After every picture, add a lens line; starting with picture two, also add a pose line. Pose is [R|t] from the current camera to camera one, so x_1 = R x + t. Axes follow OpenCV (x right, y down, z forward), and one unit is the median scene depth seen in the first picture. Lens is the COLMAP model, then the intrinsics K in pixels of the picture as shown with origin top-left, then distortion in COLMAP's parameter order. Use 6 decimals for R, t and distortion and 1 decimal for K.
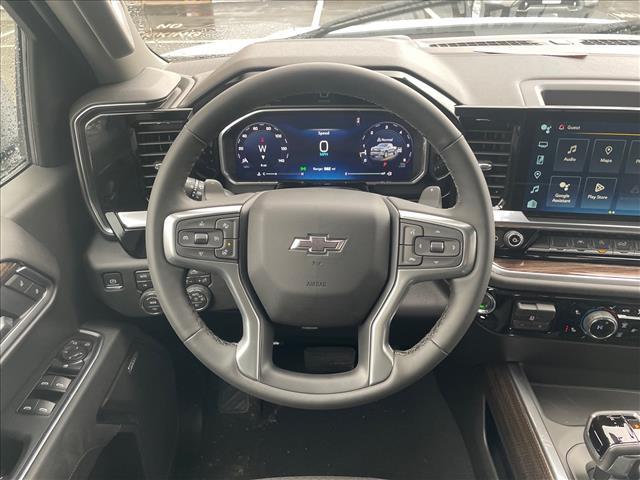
lens RADIAL K [[491.1, 0, 314.0], [0, 491.1, 242.1], [0, 0, 1]] dist [0.129609, -0.182270]
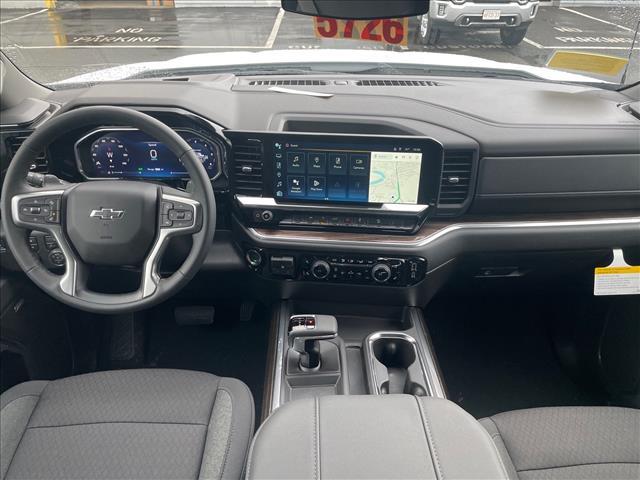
lens RADIAL K [[491.1, 0, 314.0], [0, 491.1, 242.1], [0, 0, 1]] dist [0.129609, -0.182270]
pose [[0.998455, -0.004460, 0.055393, 0.473458], [0.004873, 0.999961, -0.007315, 0.090771], [-0.055359, 0.007574, 0.998438, -0.563204]]
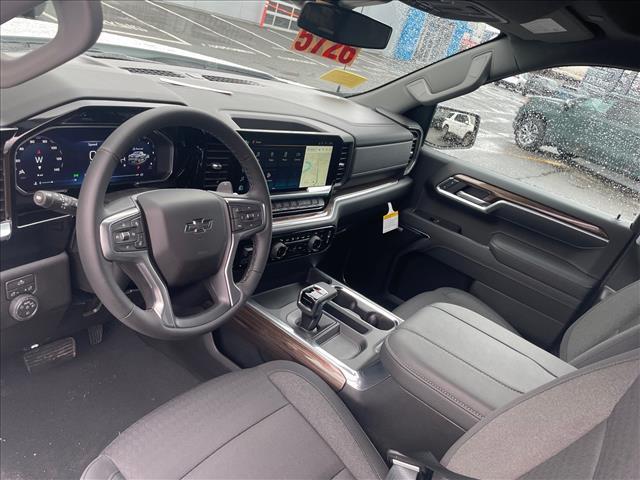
lens RADIAL K [[491.1, 0, 314.0], [0, 491.1, 242.1], [0, 0, 1]] dist [0.129609, -0.182270]
pose [[0.564314, -0.184723, 0.804629, -0.796770], [0.158642, 0.980745, 0.113894, -0.049126], [-0.810174, 0.063376, 0.582753, -0.138301]]
